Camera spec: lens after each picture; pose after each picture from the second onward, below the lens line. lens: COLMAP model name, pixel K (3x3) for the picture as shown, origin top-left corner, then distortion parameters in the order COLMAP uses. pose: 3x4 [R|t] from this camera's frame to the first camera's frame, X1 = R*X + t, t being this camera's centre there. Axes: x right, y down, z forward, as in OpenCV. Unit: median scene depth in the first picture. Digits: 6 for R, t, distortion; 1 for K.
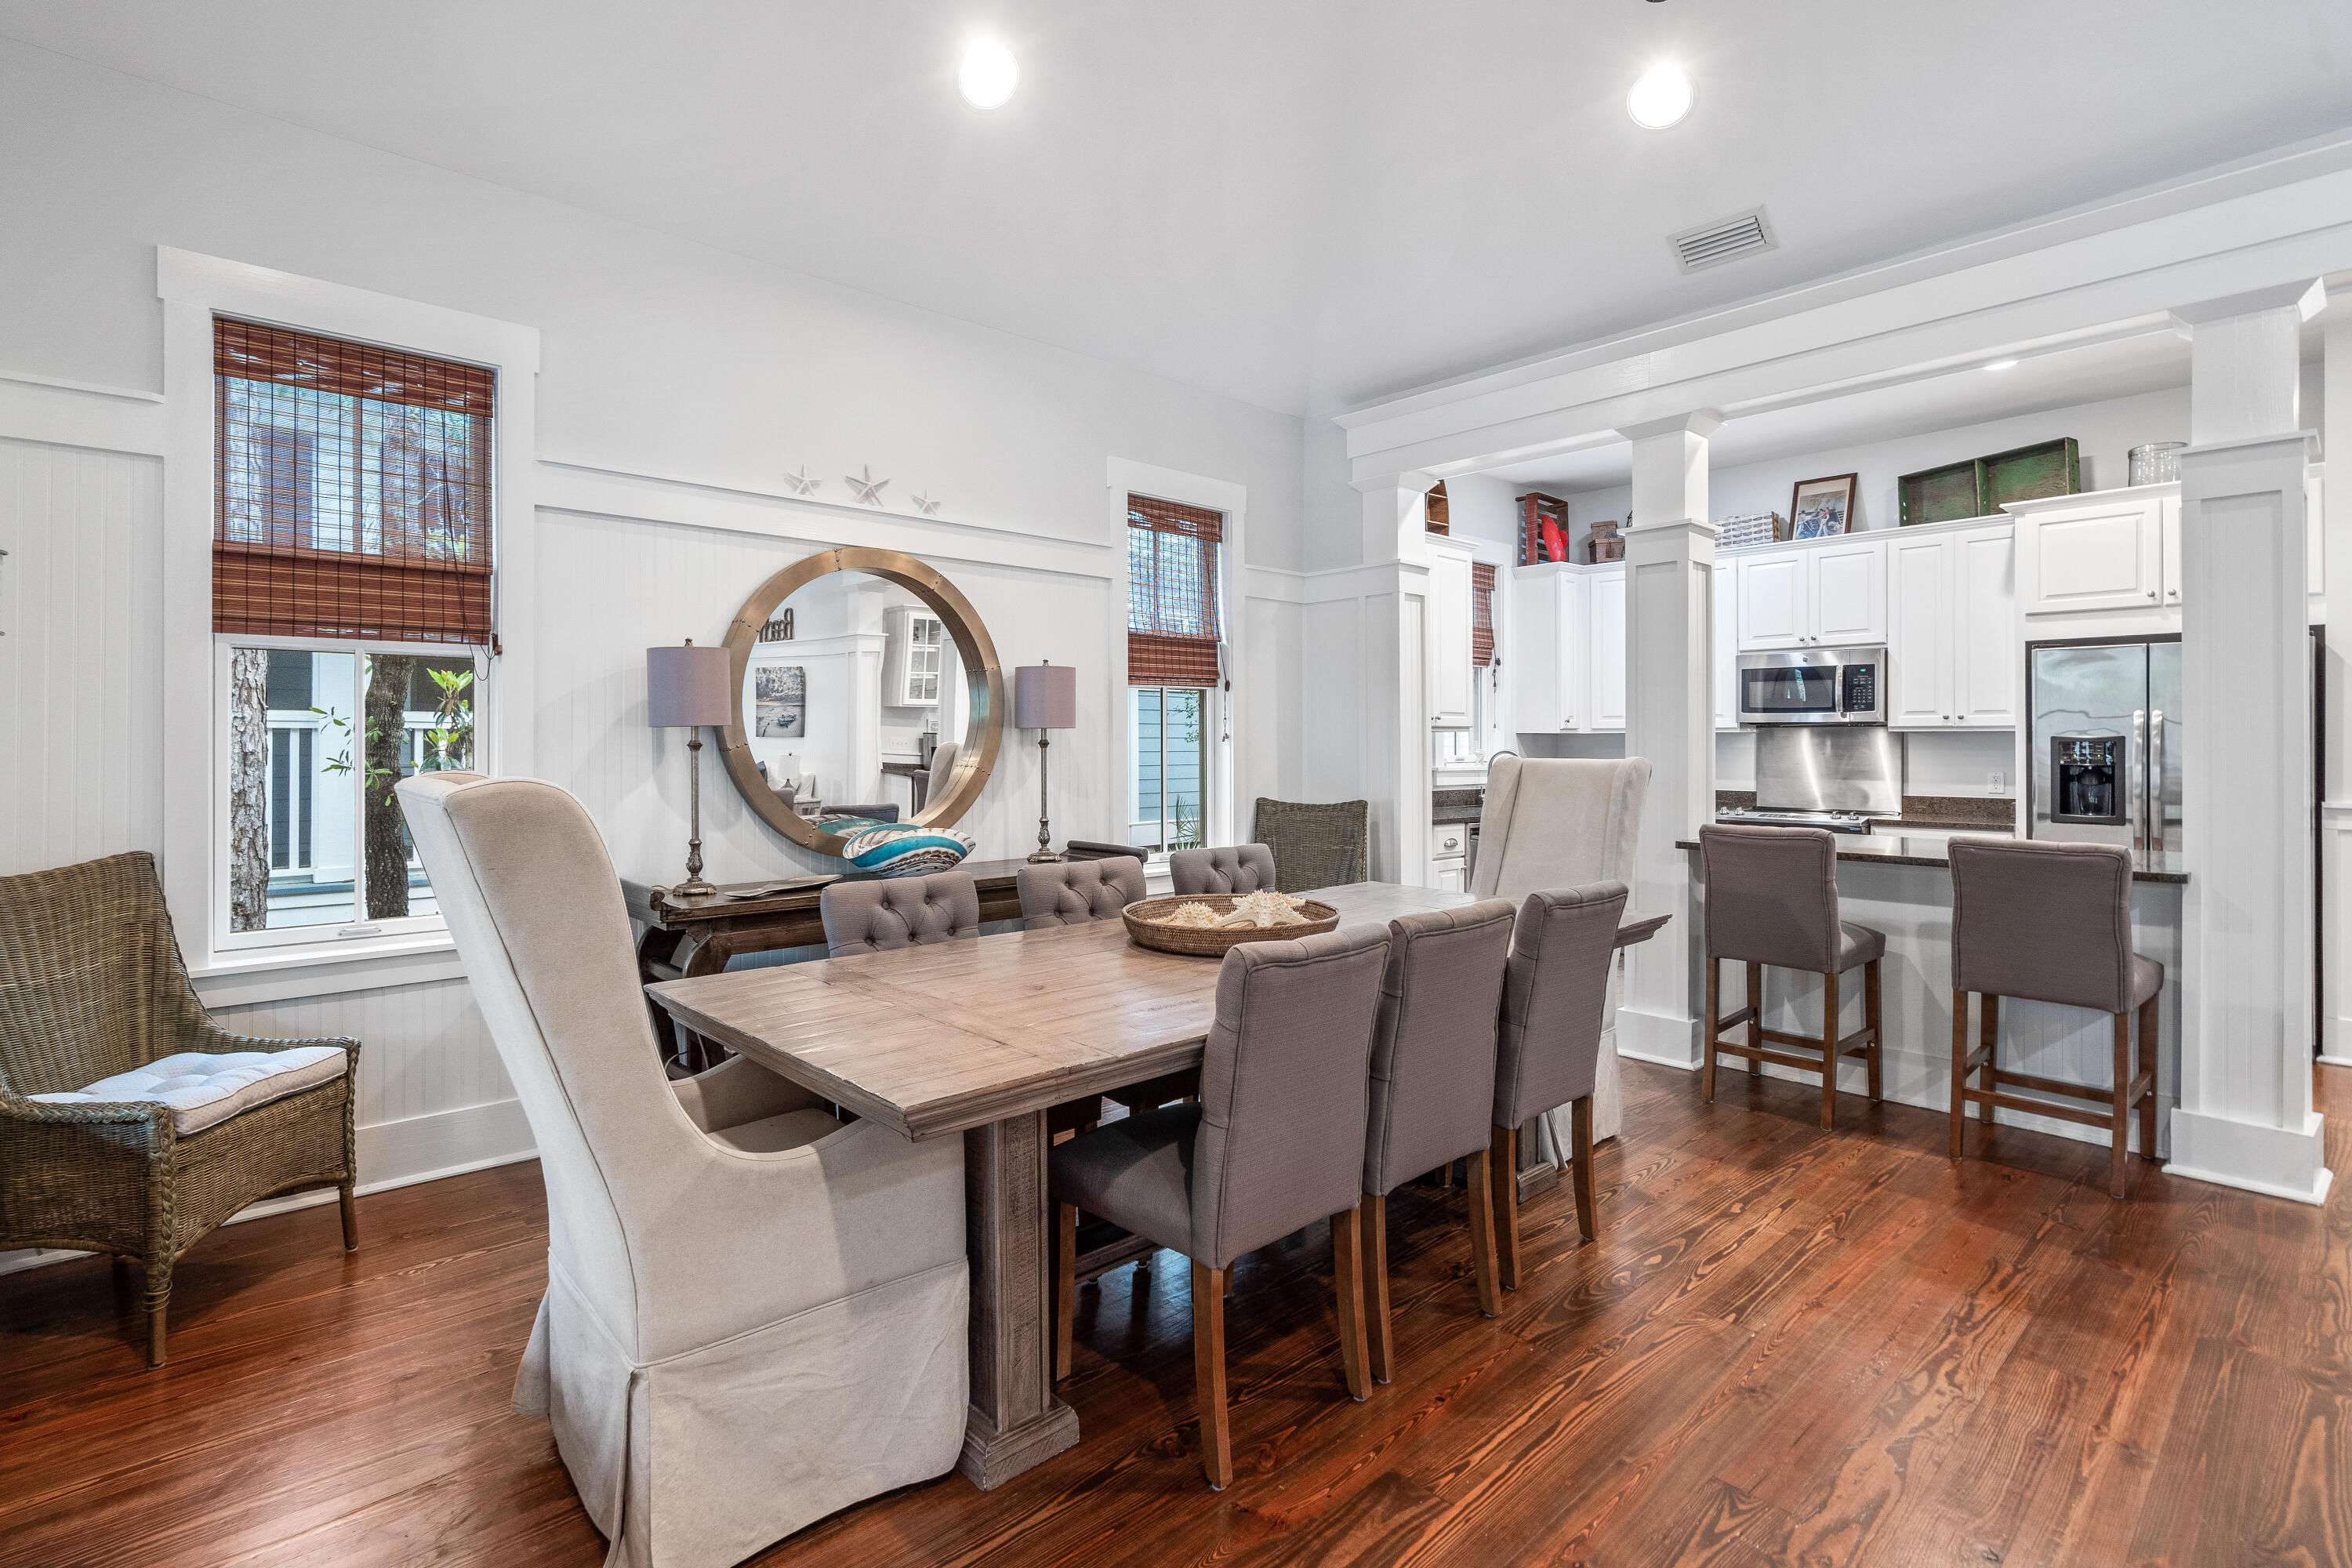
lens RADIAL K [[1116.3, 0, 1104.7], [0, 1116.3, 752.4], [0, 0, 1]] dist [-0.007978, 0.003581]
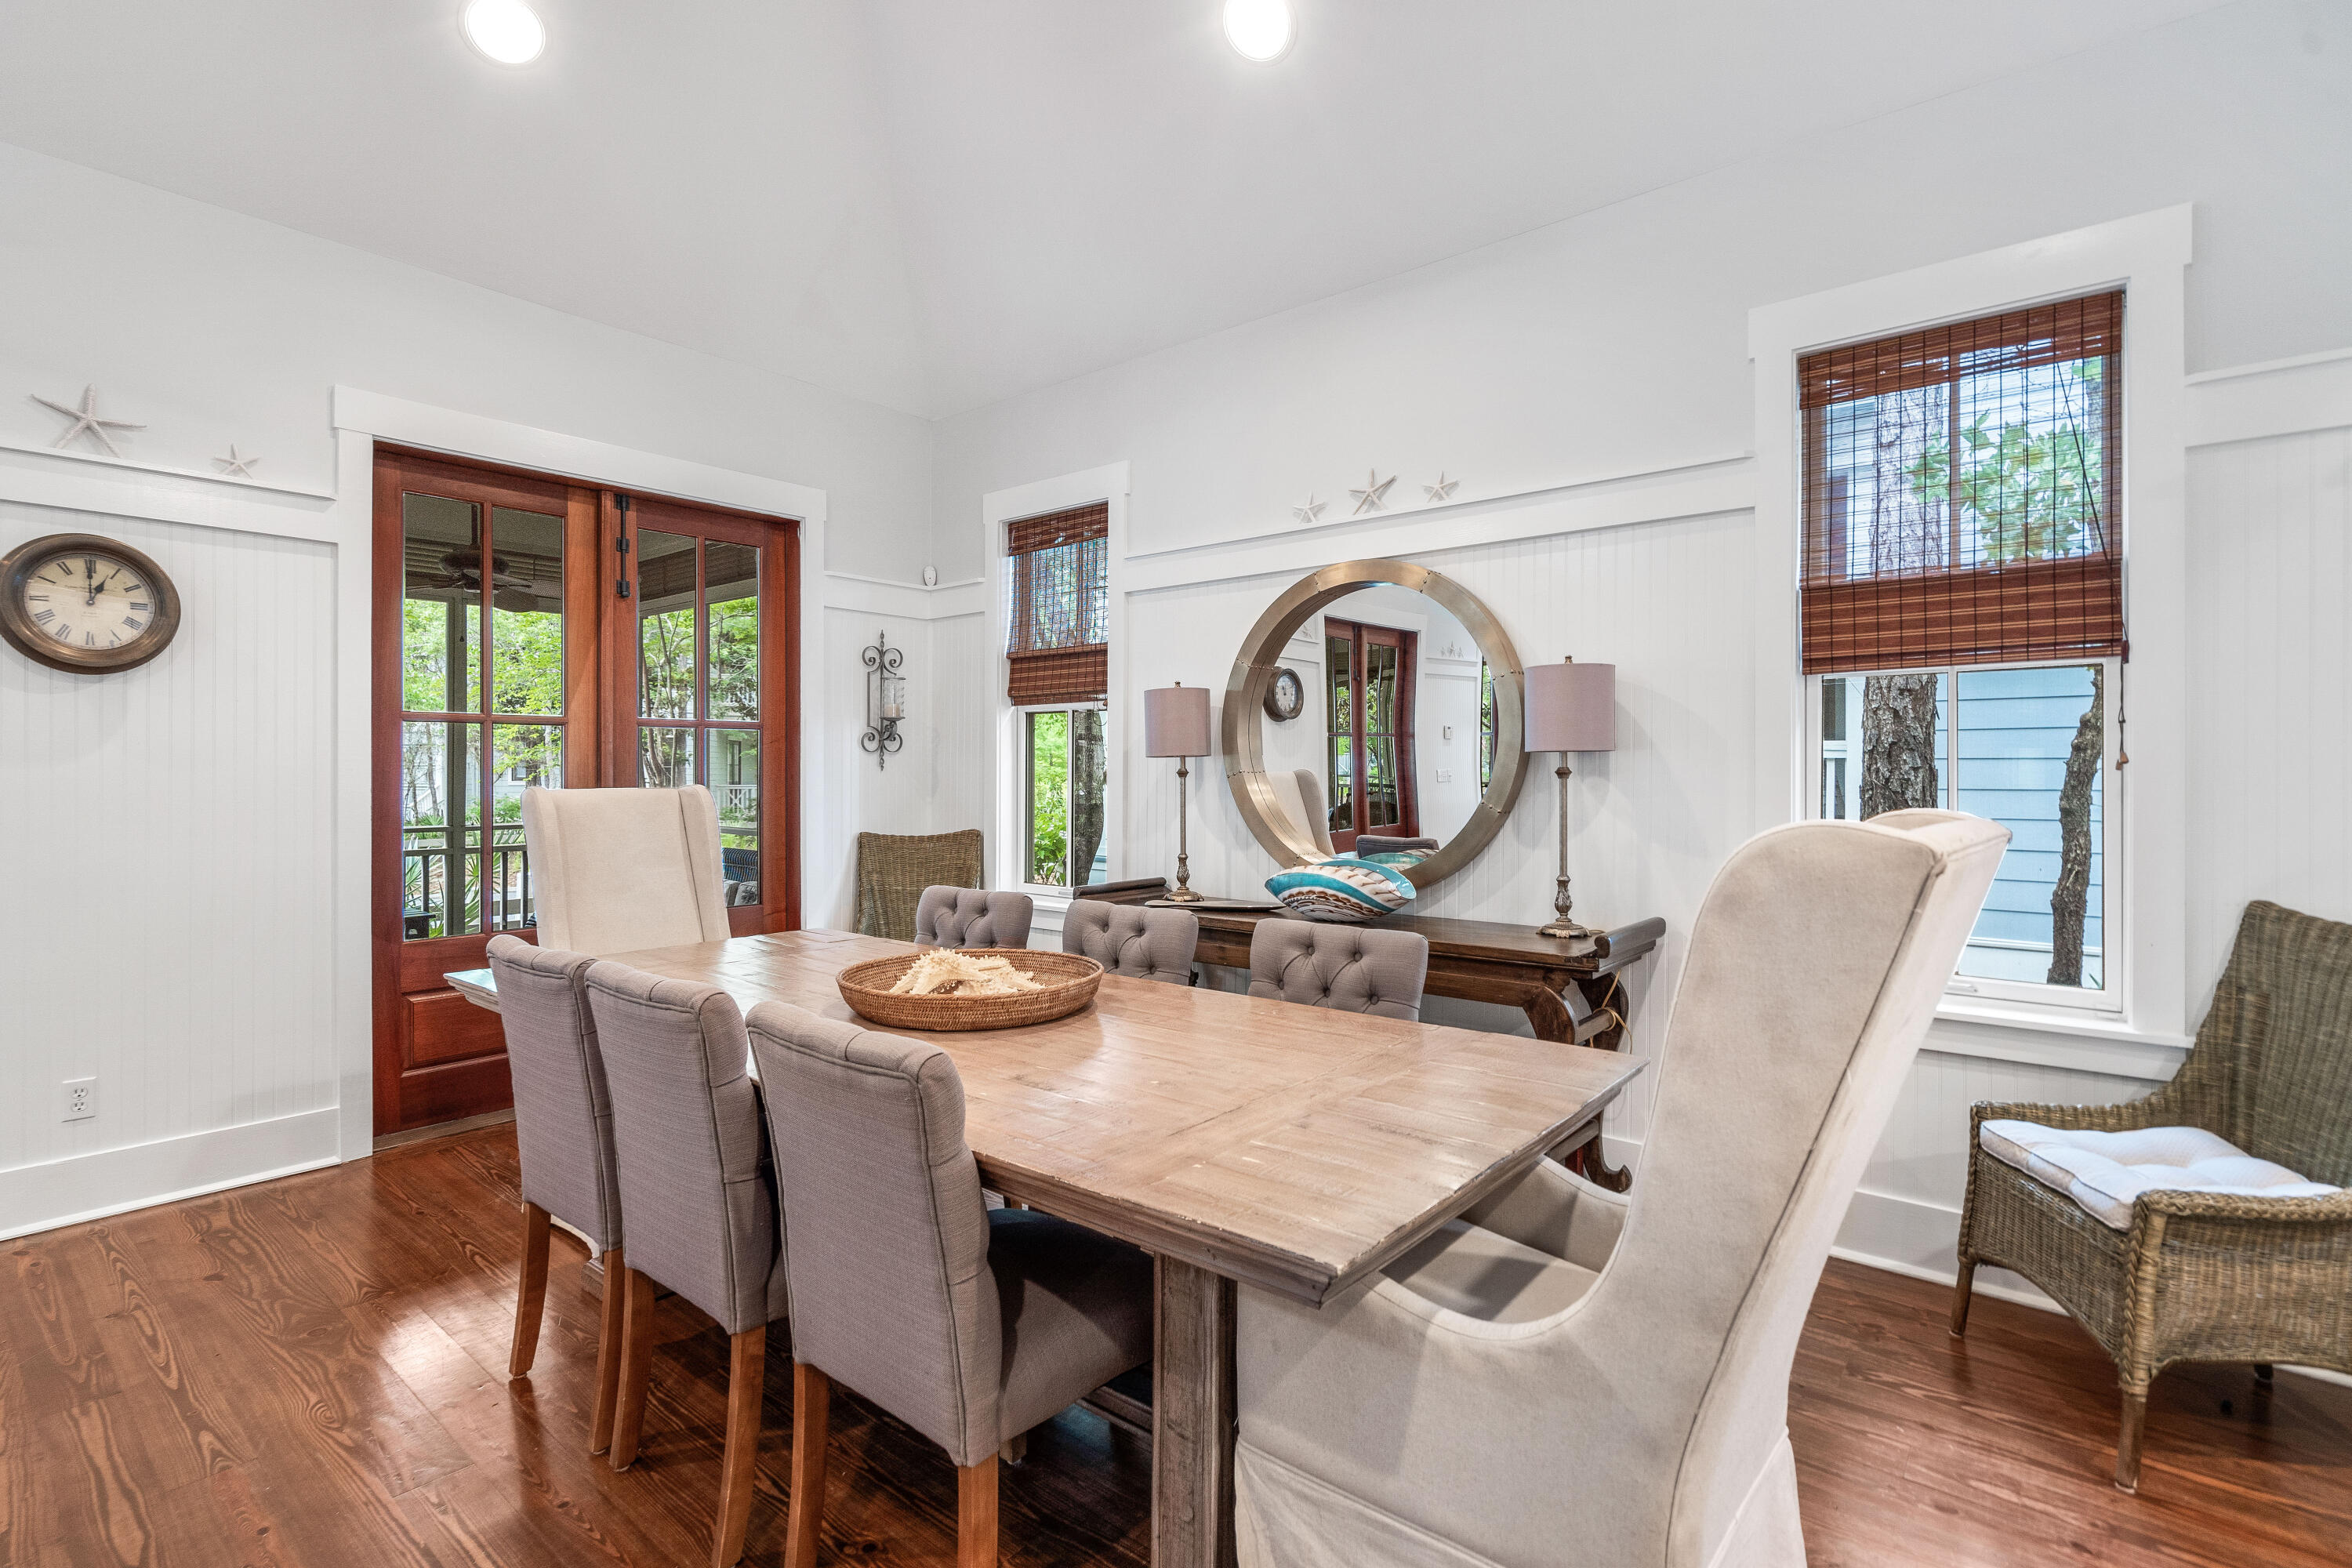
lens RADIAL K [[1116.3, 0, 1142.0], [0, 1116.3, 766.6], [0, 0, 1]] dist [-0.007978, 0.003581]
pose [[0.147983, -0.003232, -0.988985, 0.618654], [-0.009047, 0.999948, -0.004622, -0.005866], [0.988949, 0.009631, 0.147946, 0.626437]]
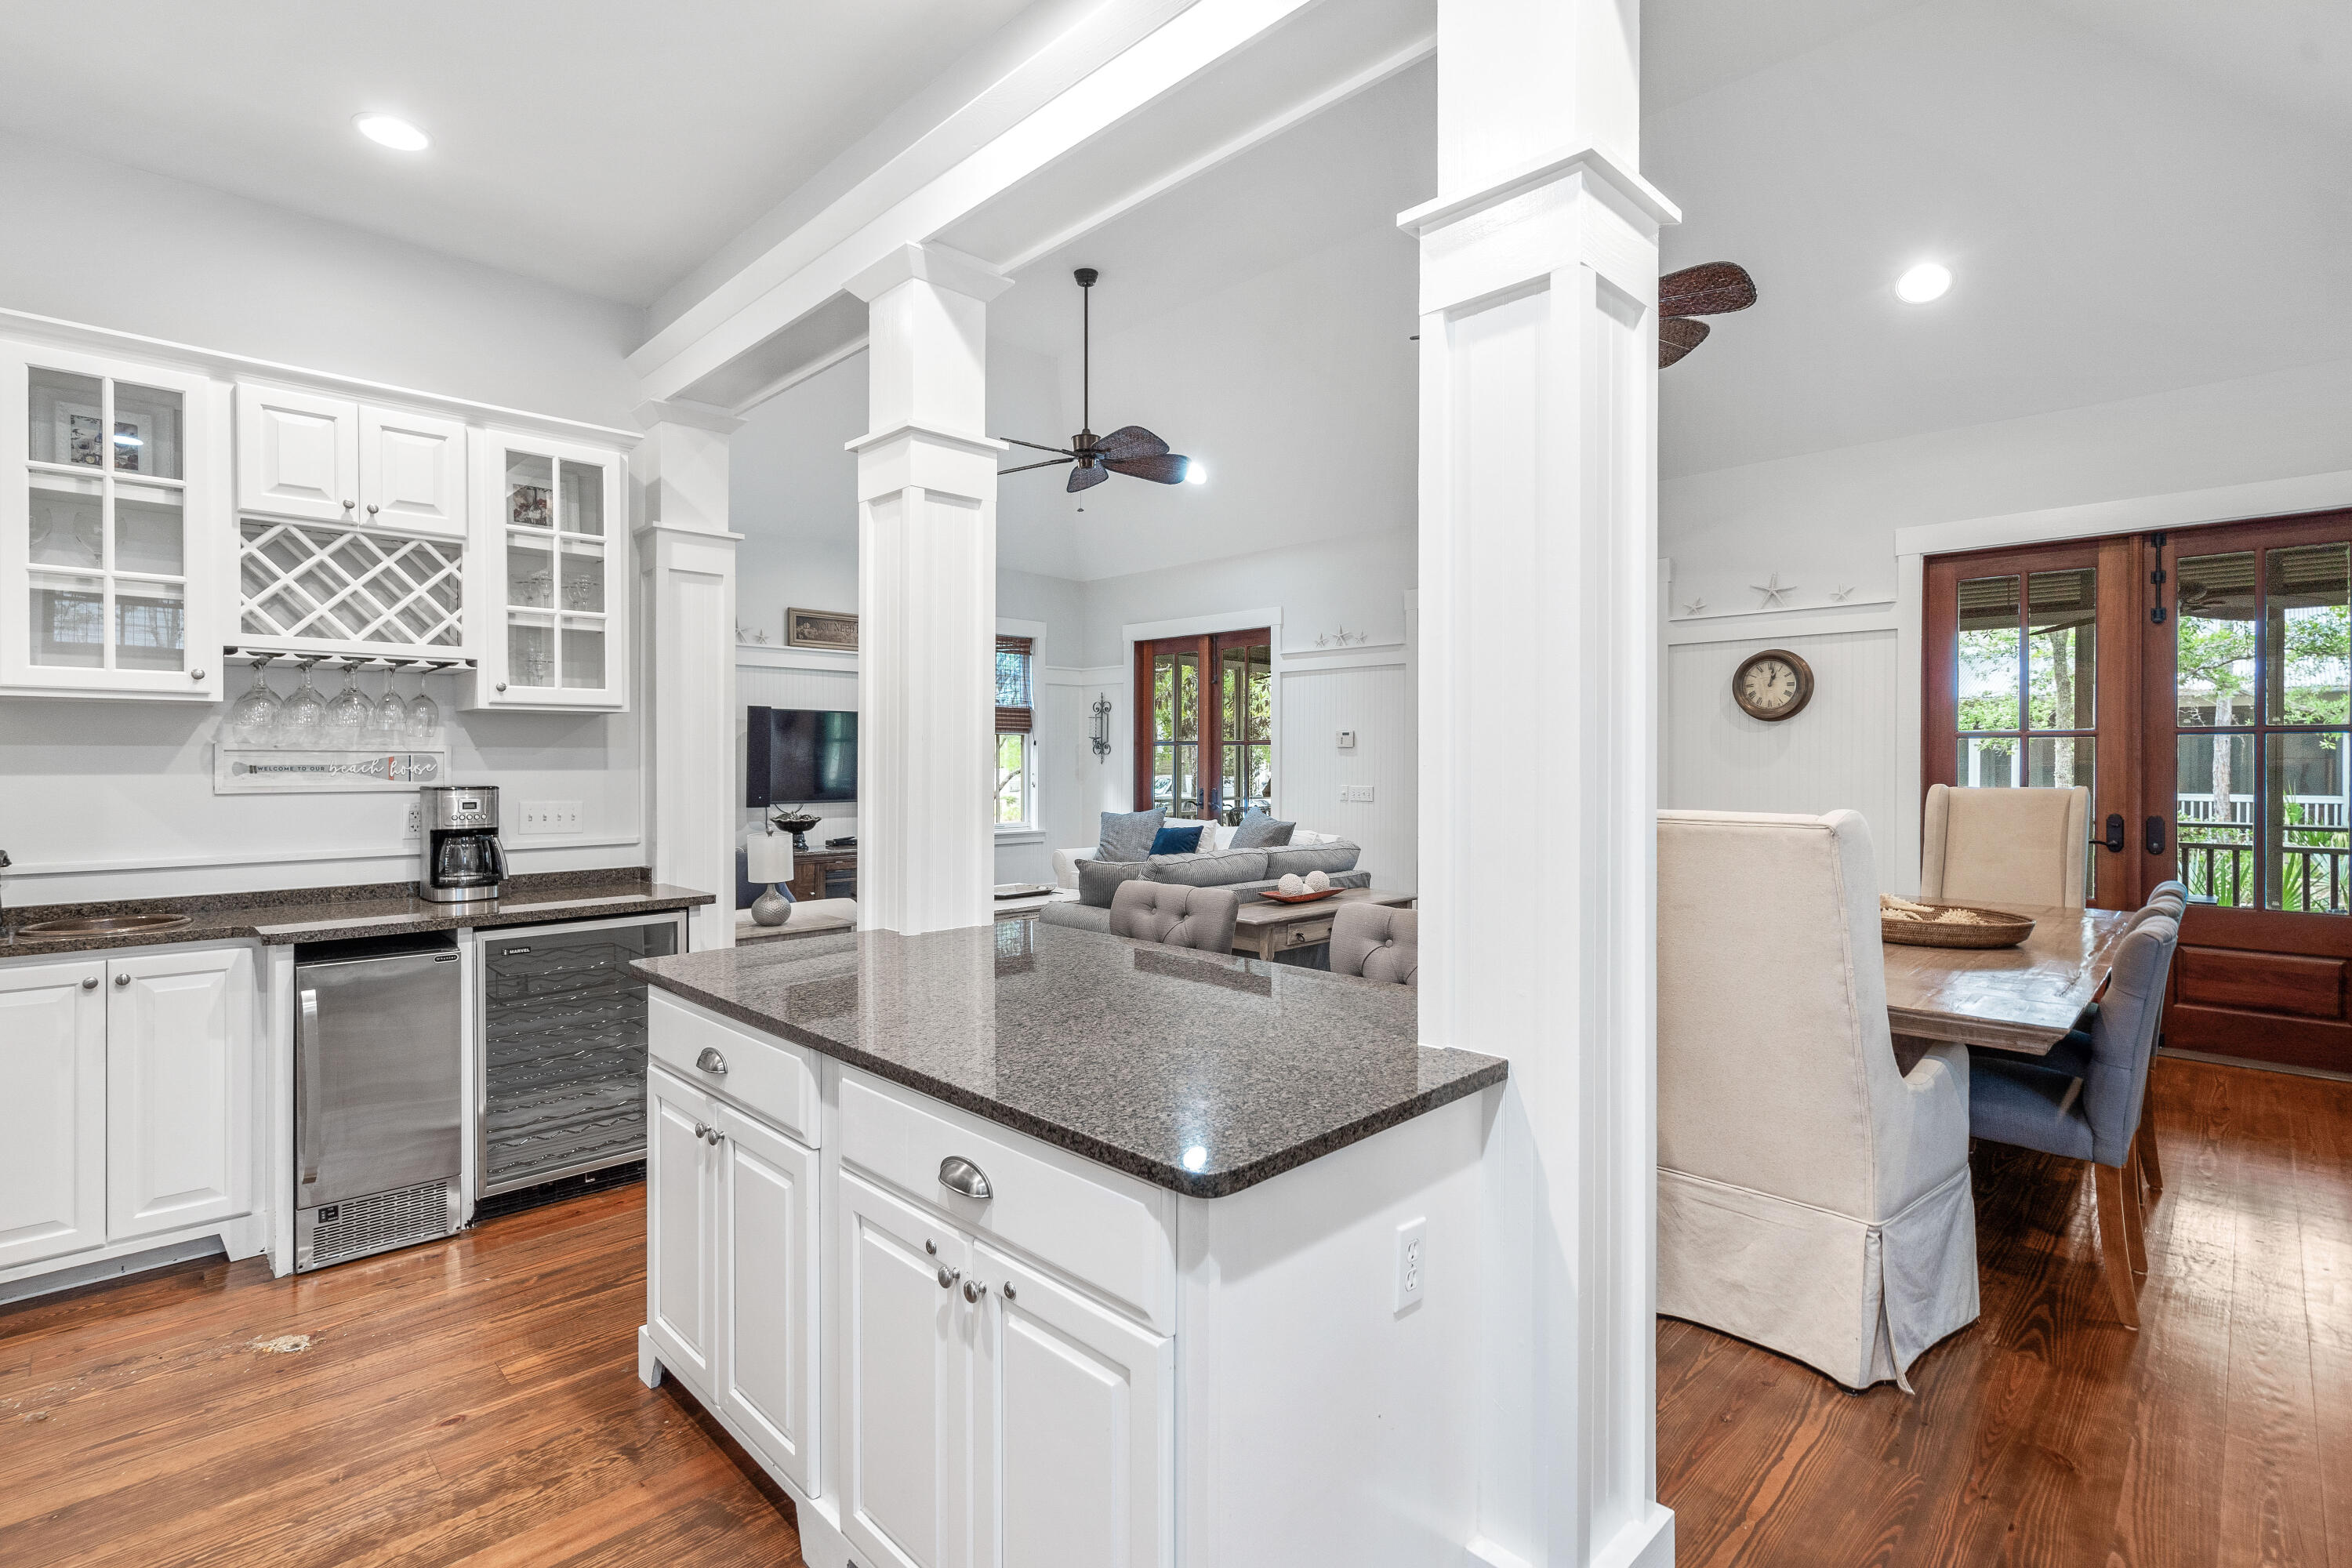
lens RADIAL K [[1116.3, 0, 1165.1], [0, 1116.3, 760.1], [0, 0, 1]] dist [-0.007978, 0.003581]
pose [[-0.997602, -0.001886, -0.069181, 0.669664], [-0.002558, 0.999950, 0.009620, -0.025083], [0.069159, 0.009774, -0.997558, 1.429398]]
